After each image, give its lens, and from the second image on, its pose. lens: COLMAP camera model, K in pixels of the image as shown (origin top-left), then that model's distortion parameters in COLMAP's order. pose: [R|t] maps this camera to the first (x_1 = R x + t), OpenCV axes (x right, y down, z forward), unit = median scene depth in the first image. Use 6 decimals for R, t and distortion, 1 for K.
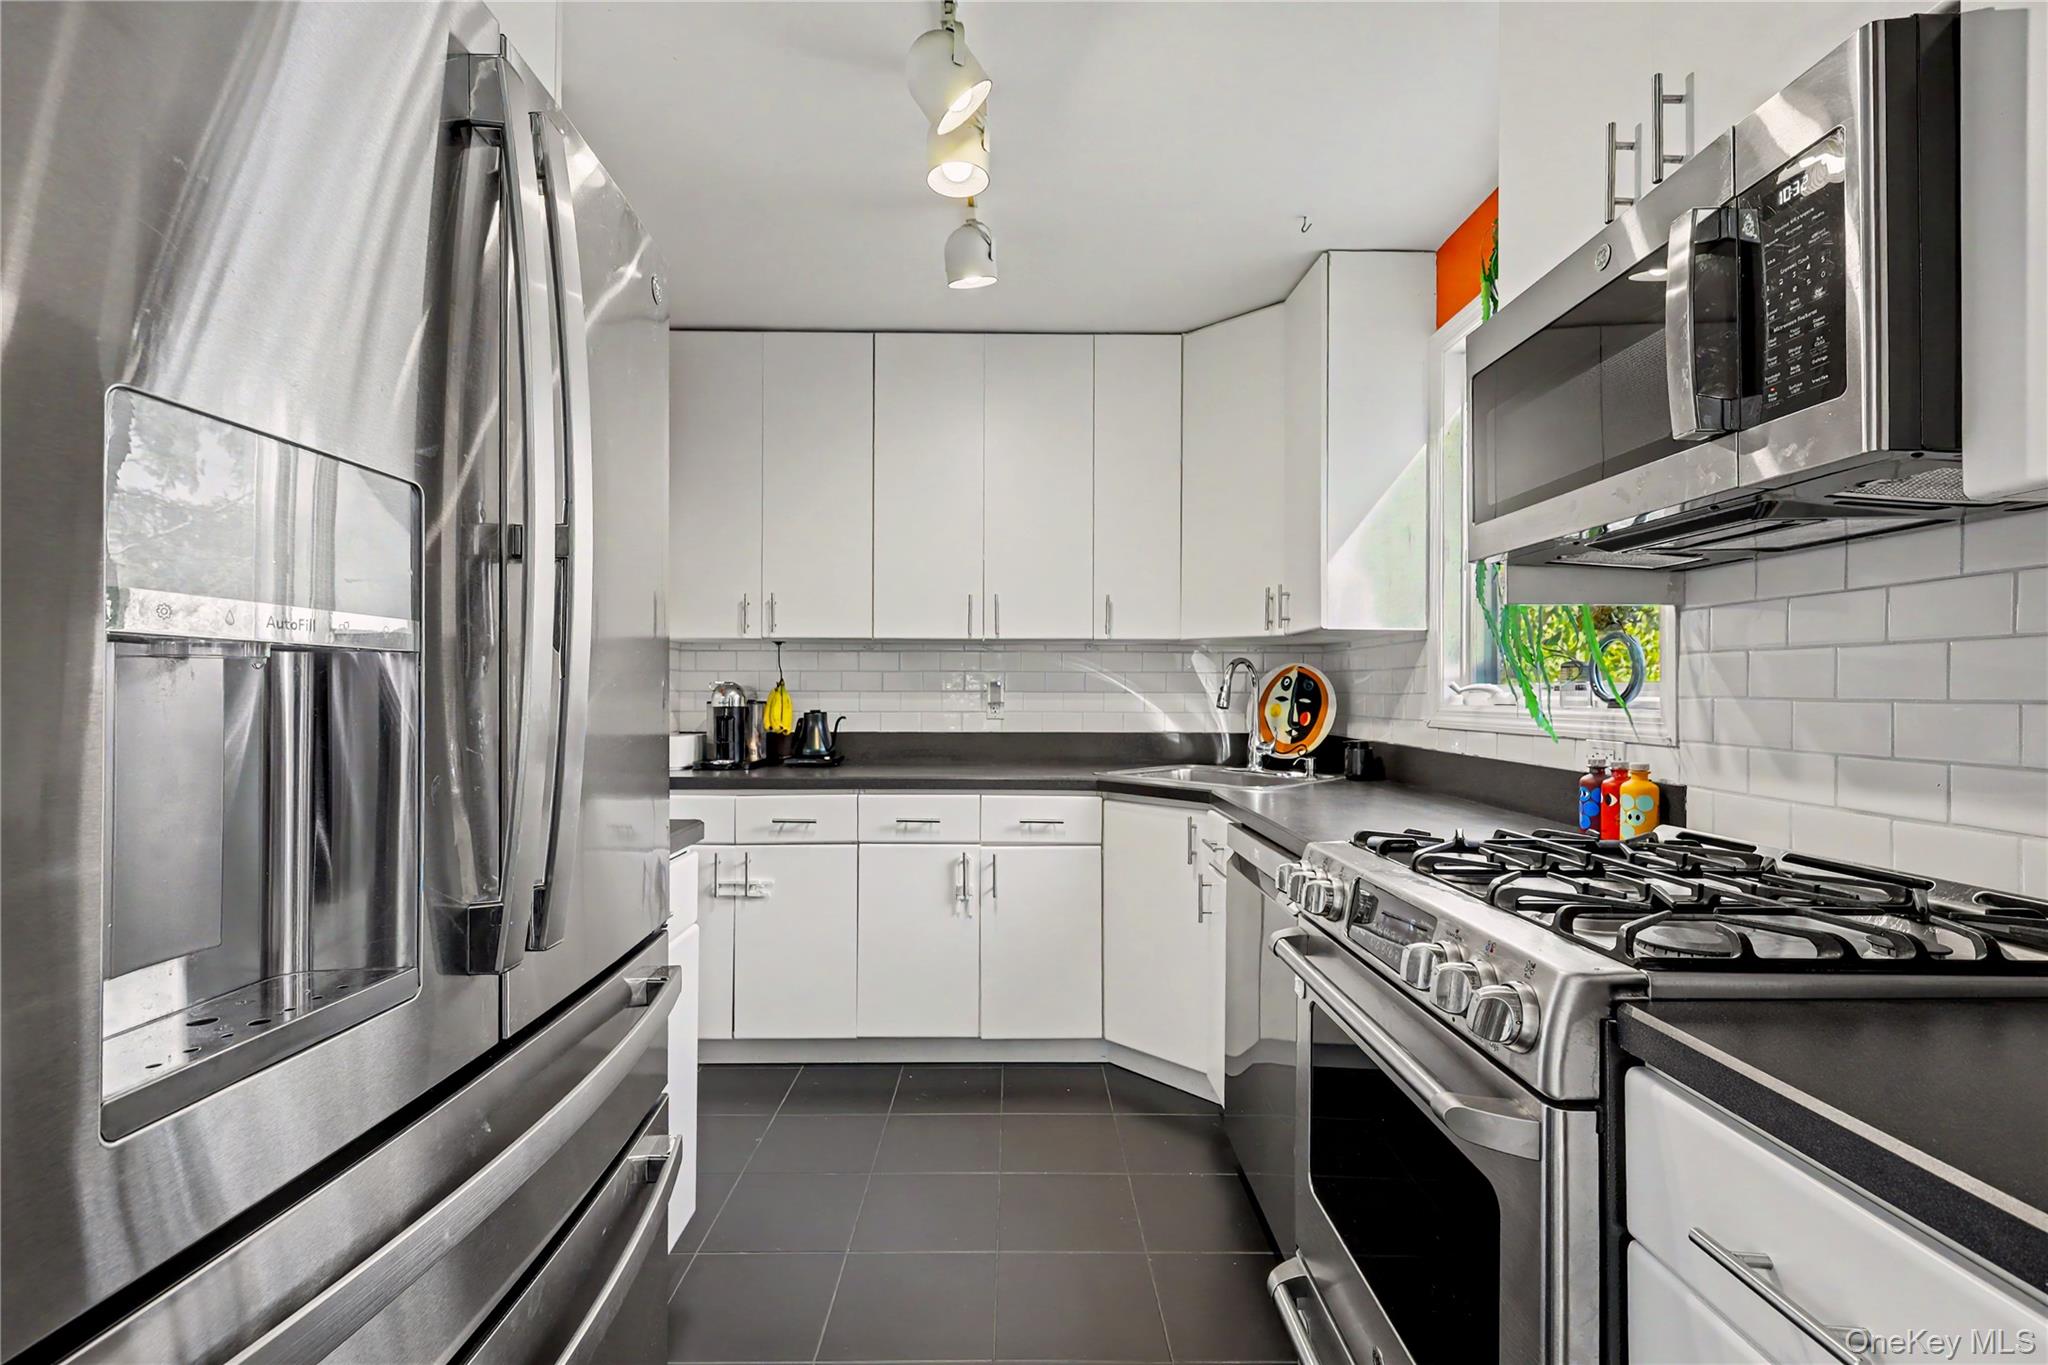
lens RADIAL K [[899.0, 0, 1024.0], [0, 899.0, 682.5], [0, 0, 1]] dist [-0.000629, -0.000170]
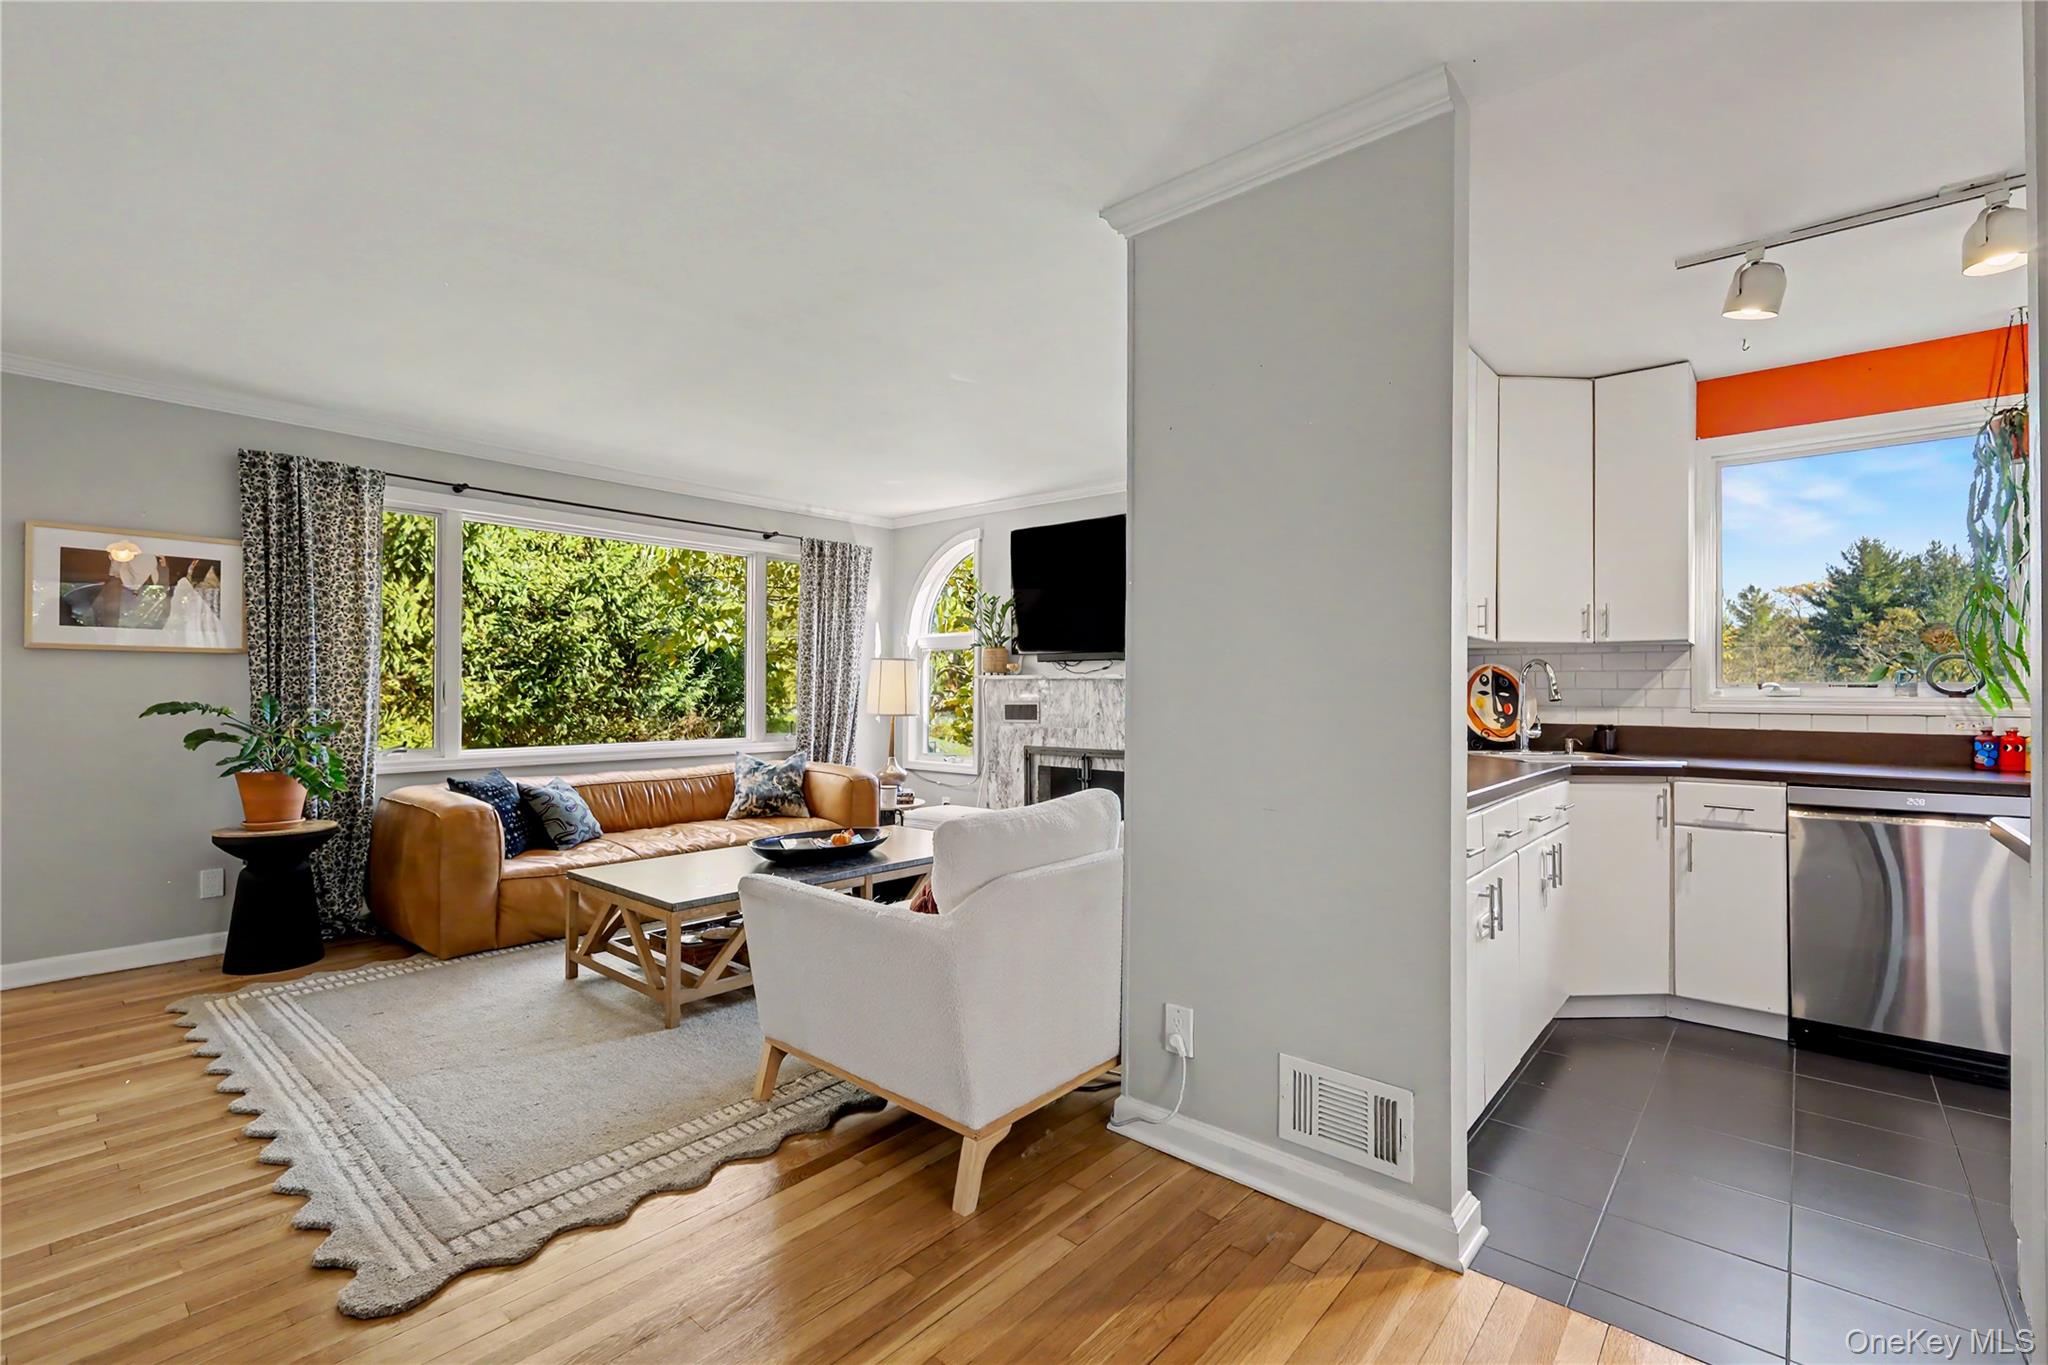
lens RADIAL K [[896.3, 0, 1025.1], [0, 896.3, 686.4], [0, 0, 1]] dist [0.000360, -0.000279]
pose [[0.662716, 0.008017, 0.748828, -1.047254], [-0.014741, 0.999889, 0.002342, 0.016181], [-0.748726, -0.012590, 0.662760, 0.674703]]
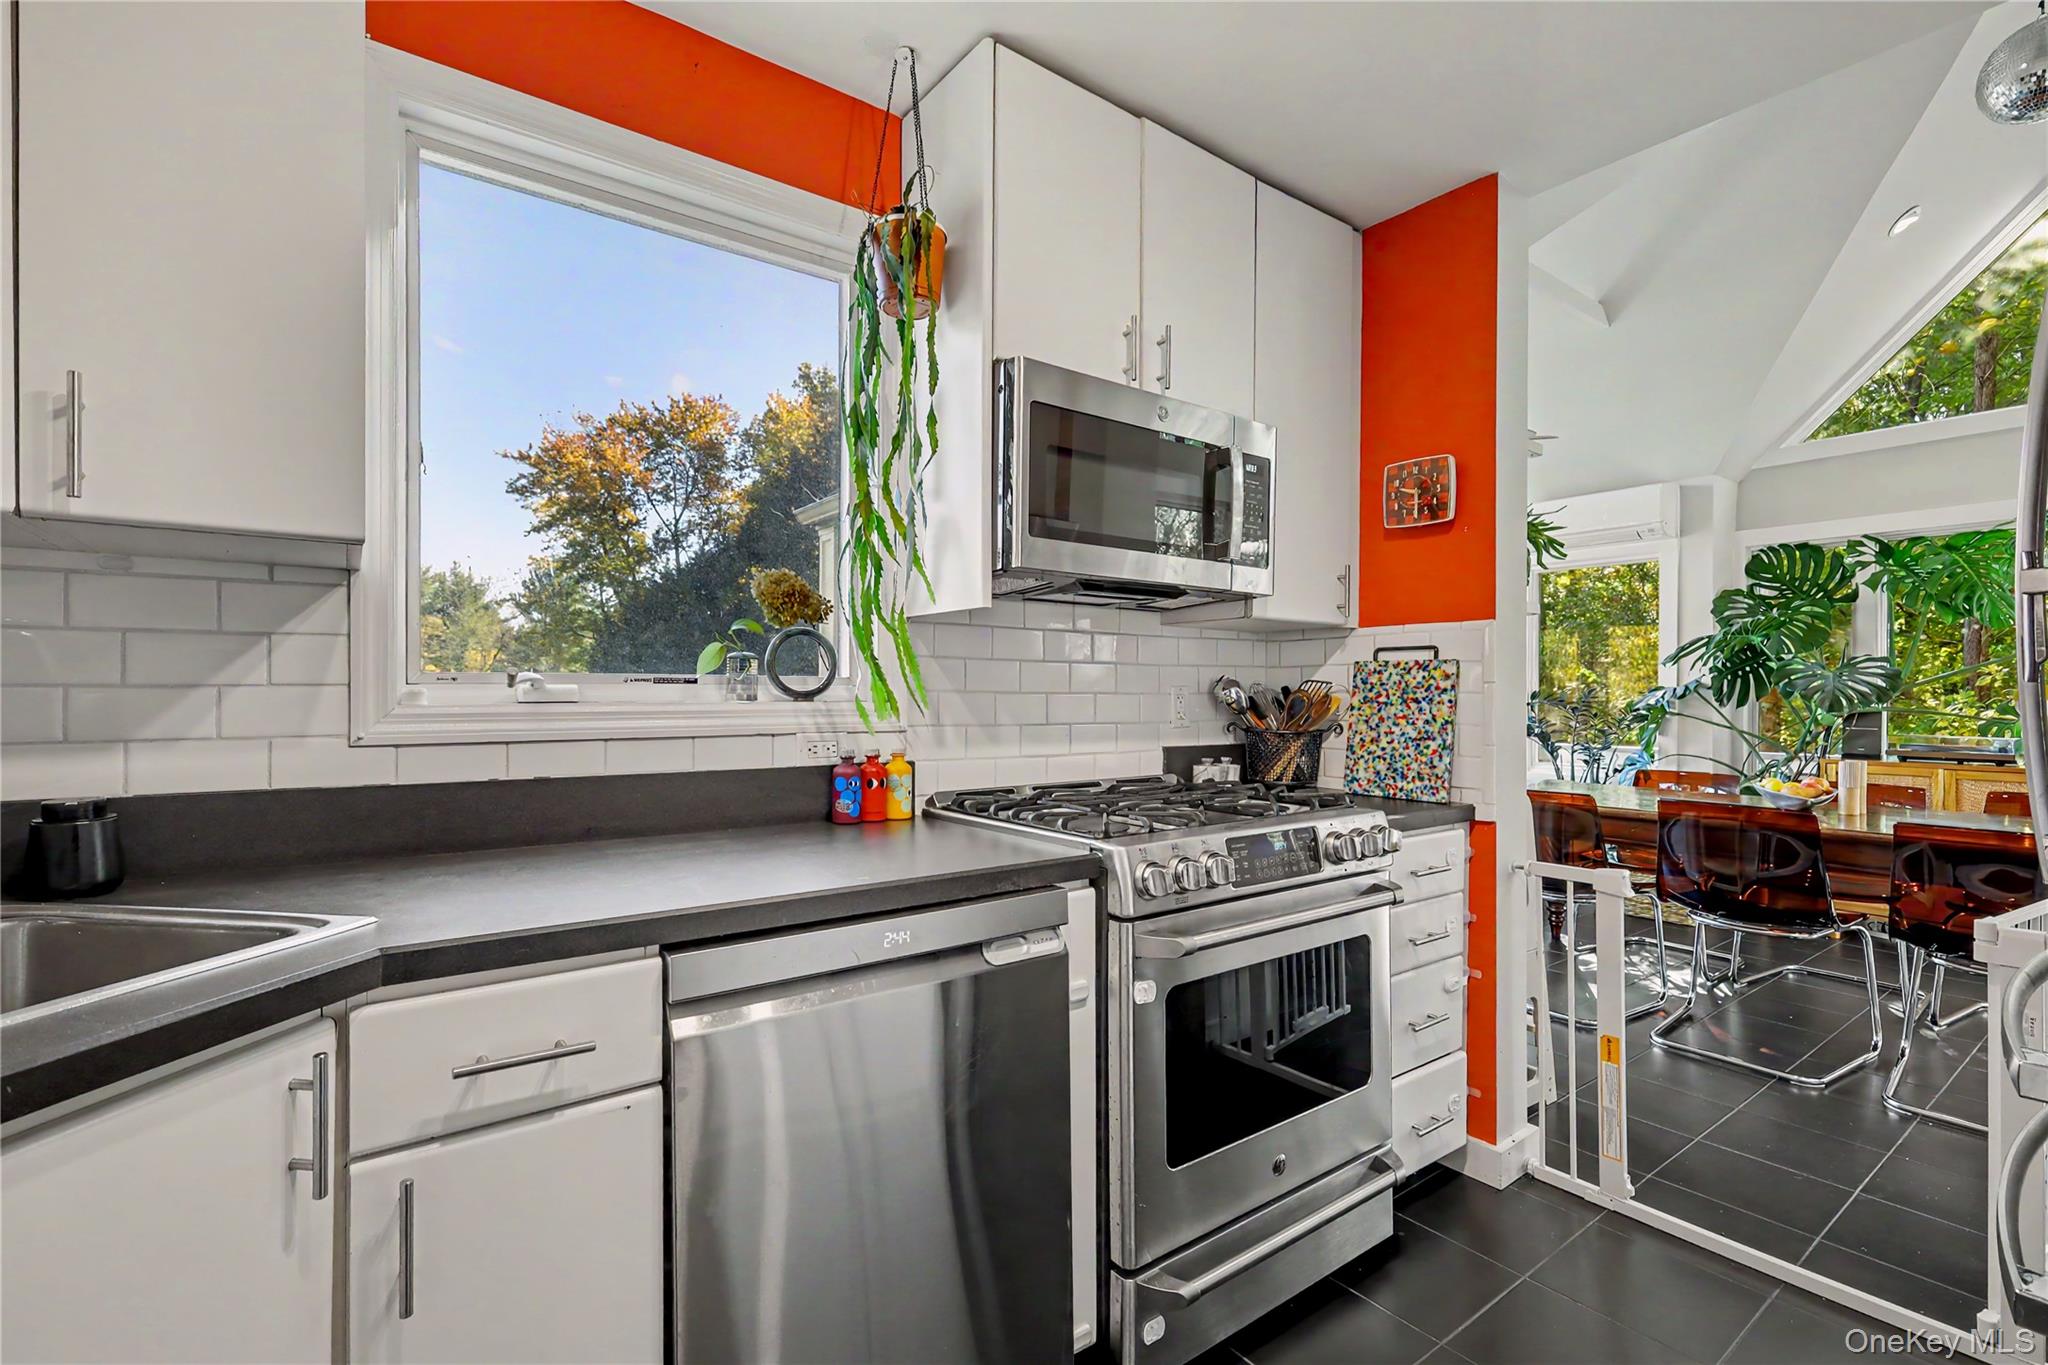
lens RADIAL K [[908.9, 0, 1021.4], [0, 908.9, 694.7], [0, 0, 1]] dist [0.001457, 0.000123]
pose [[-0.586582, -0.001676, 0.809888, -0.188077], [-0.011137, 0.999920, -0.005997, 0.013140], [-0.809813, -0.012537, -0.586554, 0.790229]]
